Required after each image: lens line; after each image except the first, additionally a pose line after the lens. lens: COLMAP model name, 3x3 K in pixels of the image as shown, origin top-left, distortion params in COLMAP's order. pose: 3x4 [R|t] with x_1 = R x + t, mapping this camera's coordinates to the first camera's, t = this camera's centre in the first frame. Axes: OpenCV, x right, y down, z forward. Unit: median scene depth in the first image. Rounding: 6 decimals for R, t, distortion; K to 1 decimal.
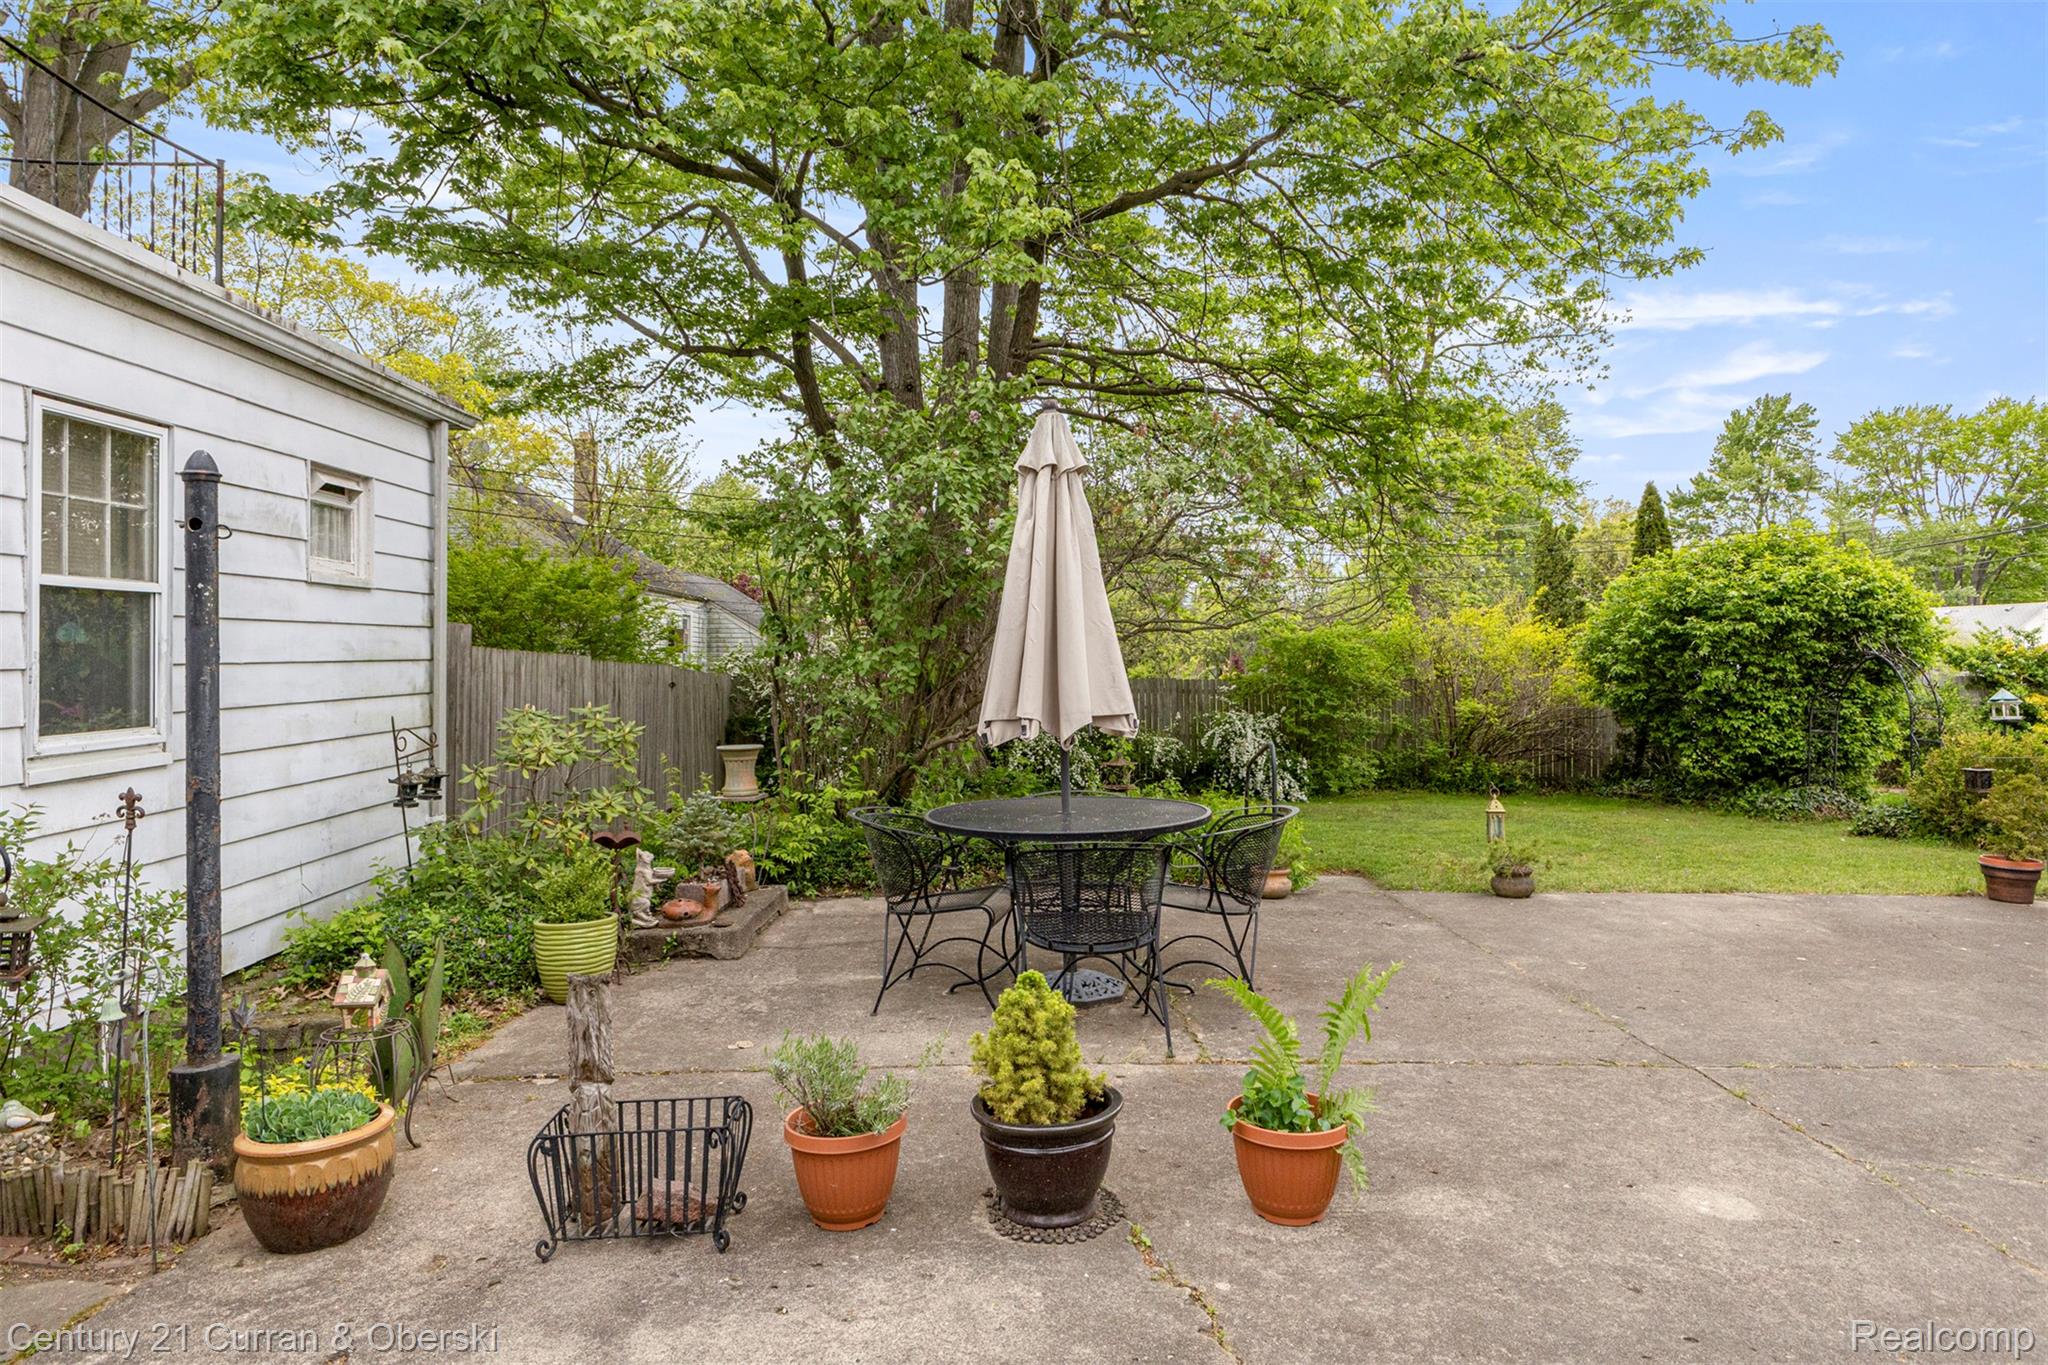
lens RADIAL K [[1233.0, 0, 1021.7], [0, 1233.0, 642.6], [0, 0, 1]] dist [-0.006709, -0.000387]
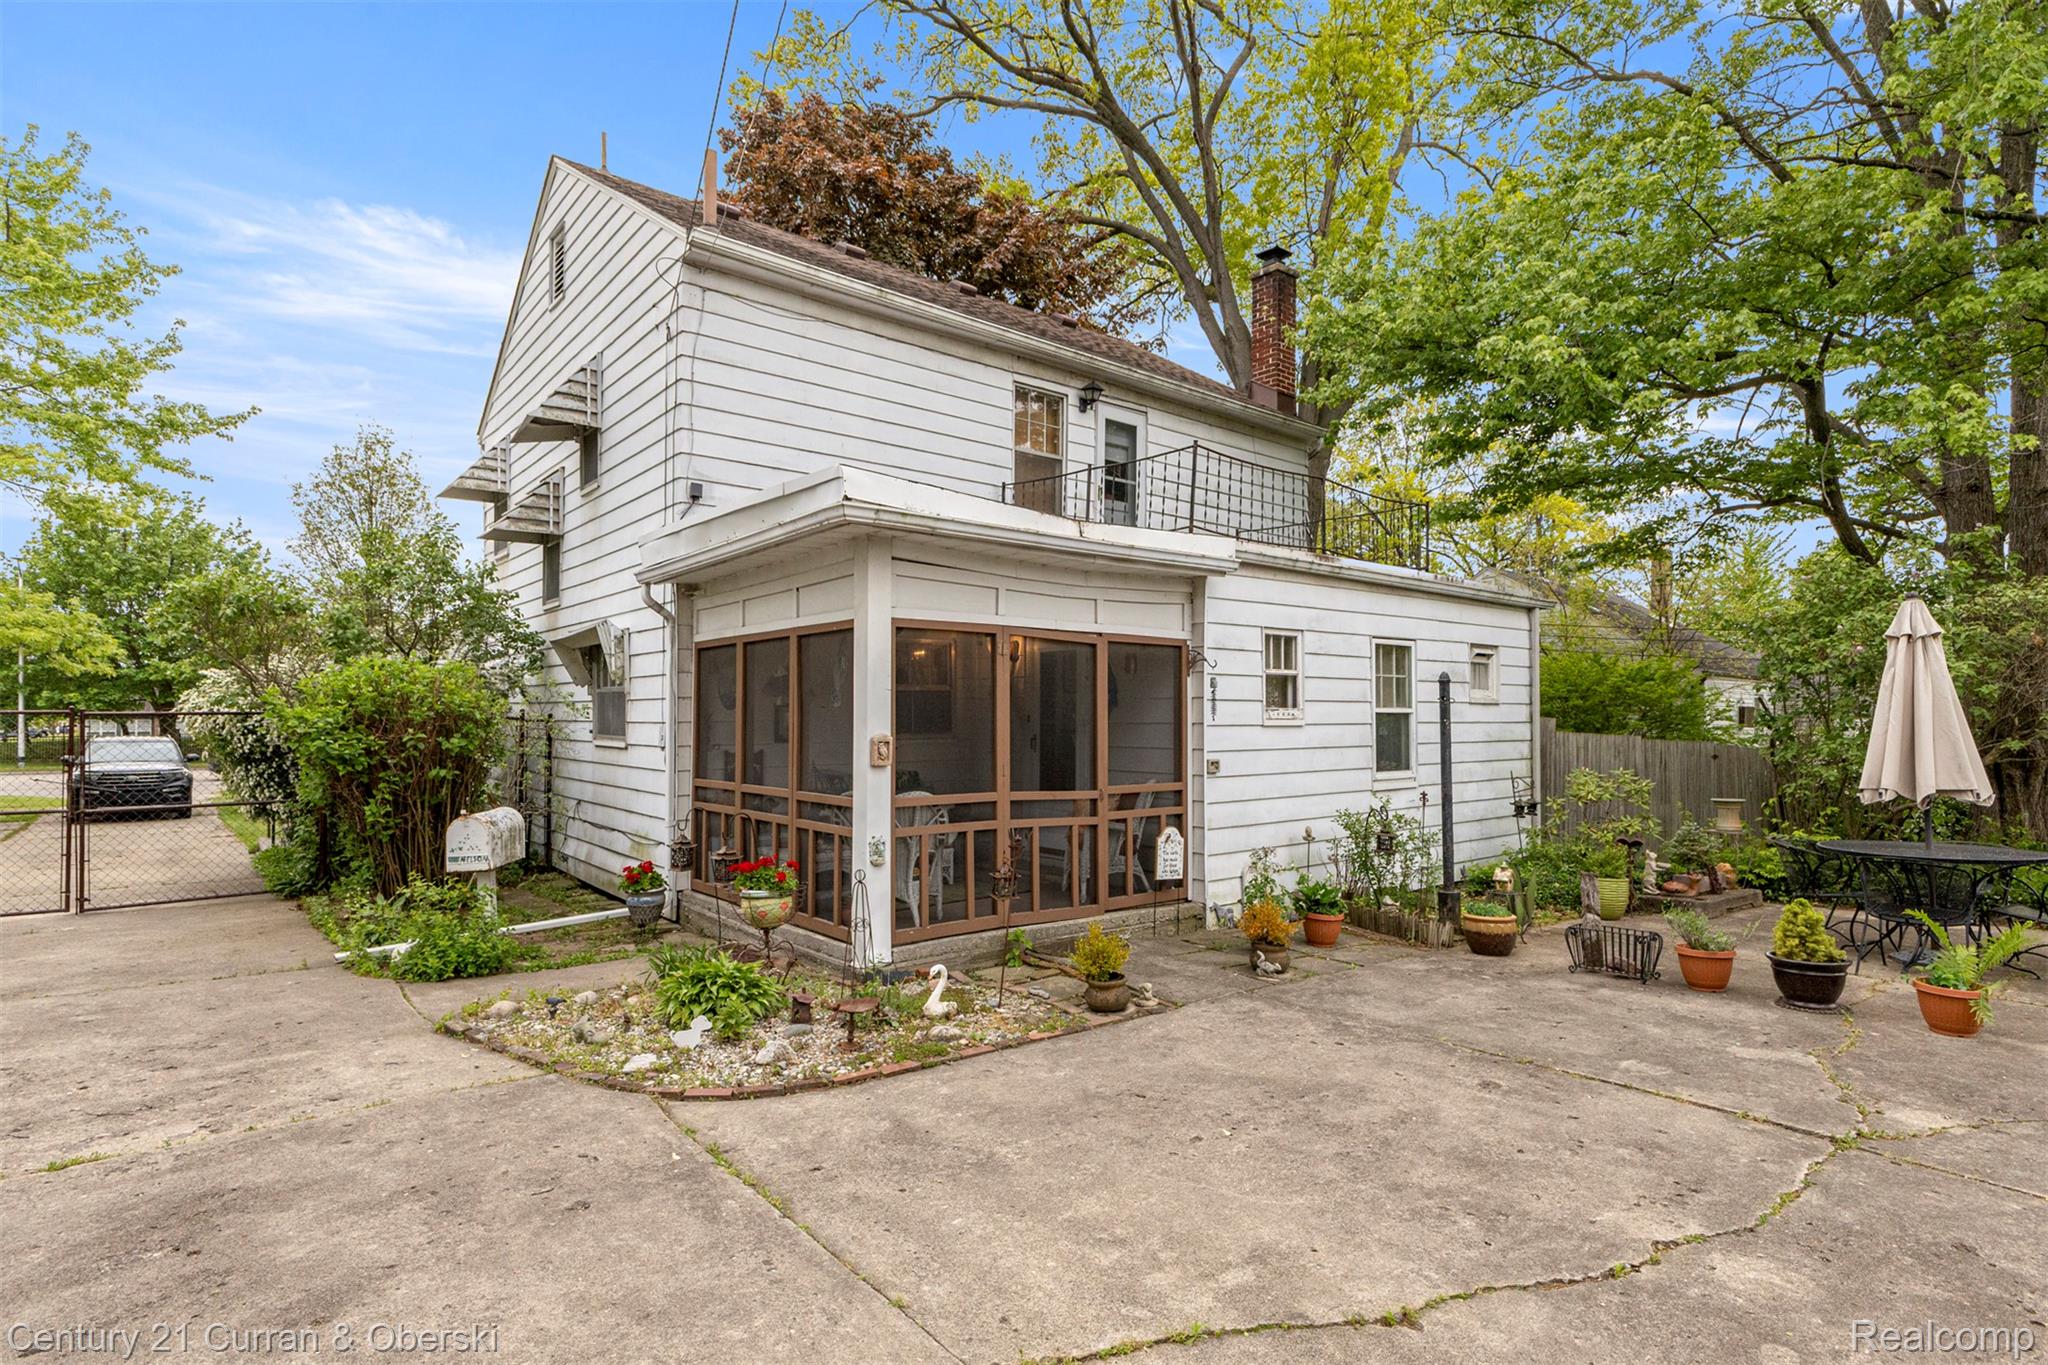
lens RADIAL K [[1041.5, 0, 1024.0], [0, 1041.5, 682.5], [0, 0, 1]] dist [-0.000141, 0.000378]
pose [[0.618343, -0.021979, -0.785601, 0.327194], [0.000689, 0.999624, -0.027425, -0.036801], [0.785908, 0.016417, 0.618125, -0.662692]]
